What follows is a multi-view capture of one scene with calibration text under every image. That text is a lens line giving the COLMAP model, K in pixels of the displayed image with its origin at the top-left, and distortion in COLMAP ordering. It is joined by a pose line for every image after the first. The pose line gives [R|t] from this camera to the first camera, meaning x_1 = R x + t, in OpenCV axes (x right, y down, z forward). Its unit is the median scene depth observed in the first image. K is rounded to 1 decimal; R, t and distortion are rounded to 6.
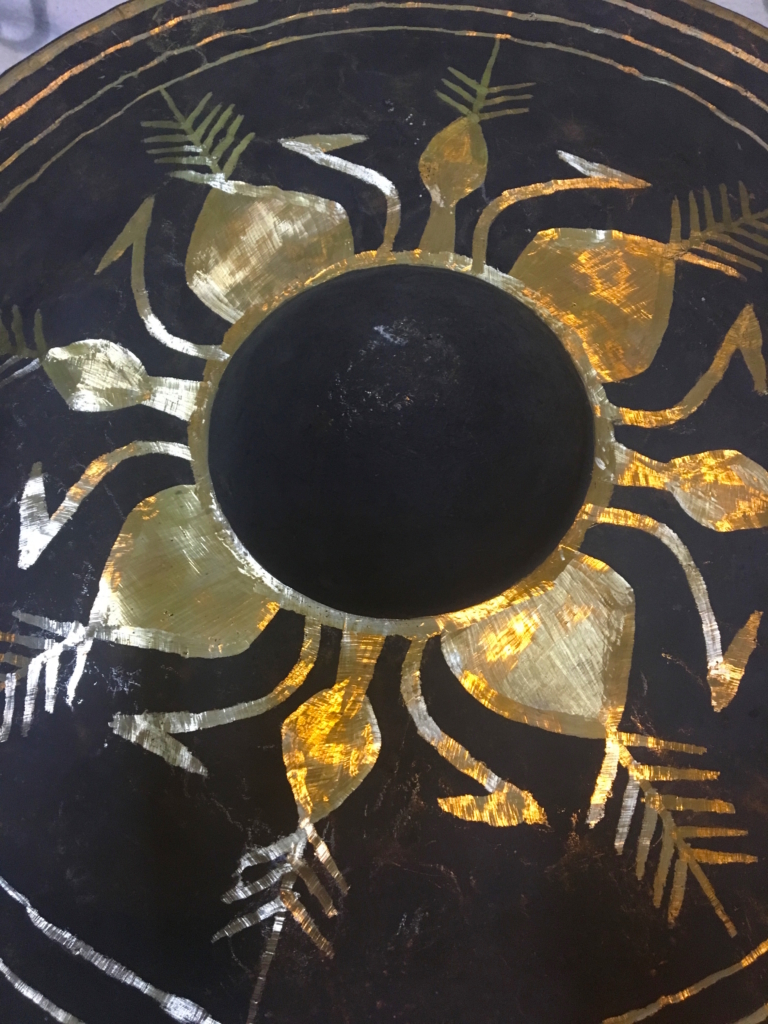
lens RADIAL K [[878.2, 0, 381.2], [0, 878.2, 512.4], [0, 0, 1]] dist [0.034166, -0.084229]
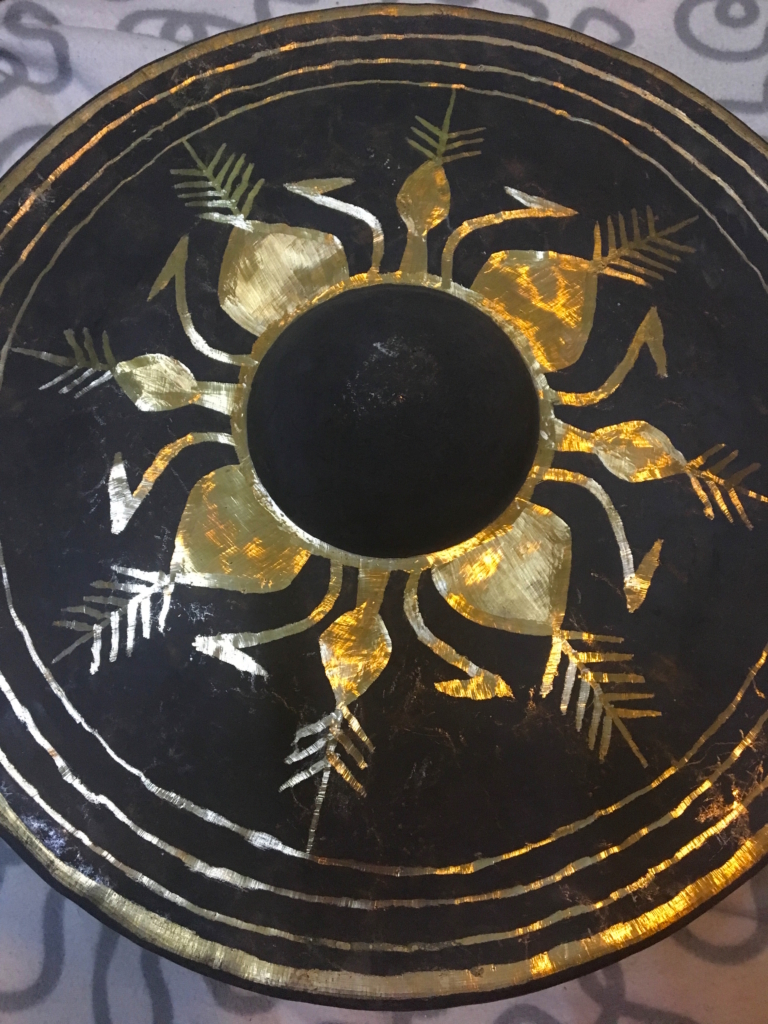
lens RADIAL K [[878.2, 0, 381.2], [0, 878.2, 512.4], [0, 0, 1]] dist [0.034166, -0.084229]
pose [[0.998368, -0.046196, 0.033581, -0.047970], [0.044095, 0.997175, 0.060806, -0.030710], [-0.036295, -0.059226, 0.997585, -0.329703]]
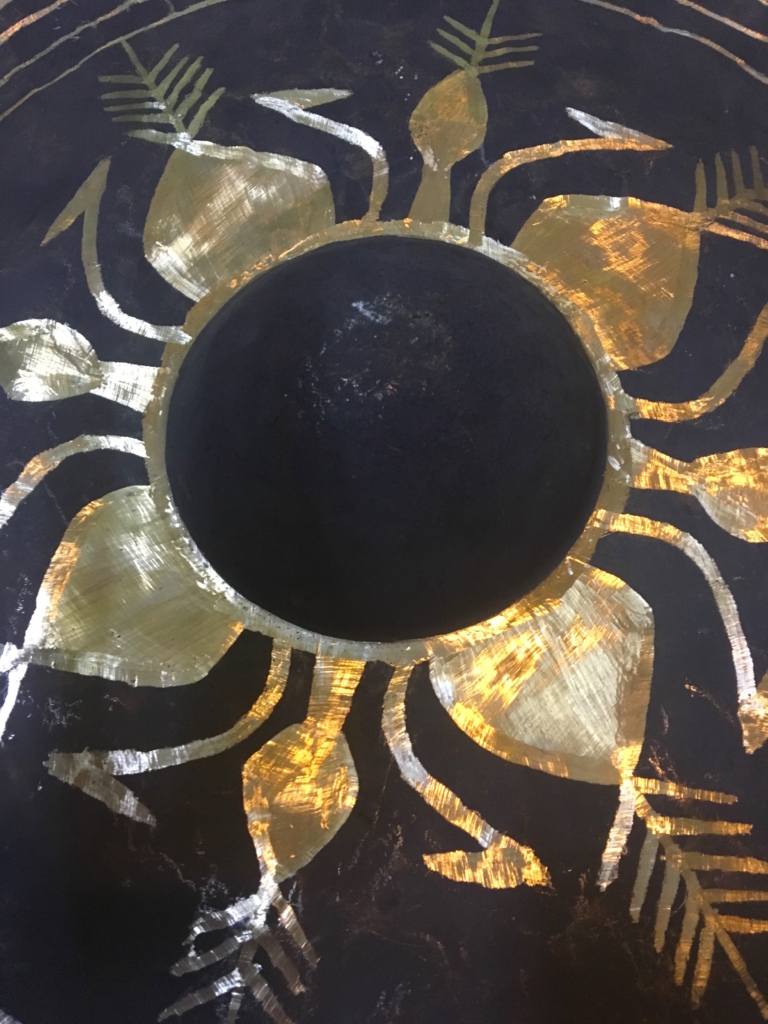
lens RADIAL K [[878.2, 0, 381.2], [0, 878.2, 512.4], [0, 0, 1]] dist [0.034166, -0.084229]
pose [[0.999984, 0.004079, -0.003837, 0.021948], [-0.004045, 0.999953, 0.008801, -0.013388], [0.003873, -0.008785, 0.999954, 0.127701]]
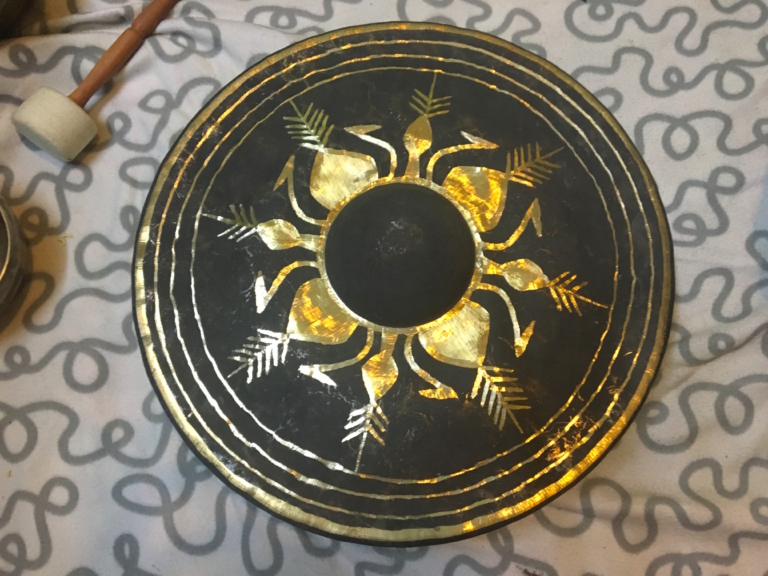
lens RADIAL K [[658.6, 0, 384.0], [0, 658.6, 288.0], [0, 0, 1]] dist [0.034166, -0.084229]
pose [[0.998938, -0.031018, 0.034066, -0.096491], [0.027705, 0.995210, 0.093751, -0.180179], [-0.036811, -0.092708, 0.995013, -0.940397]]
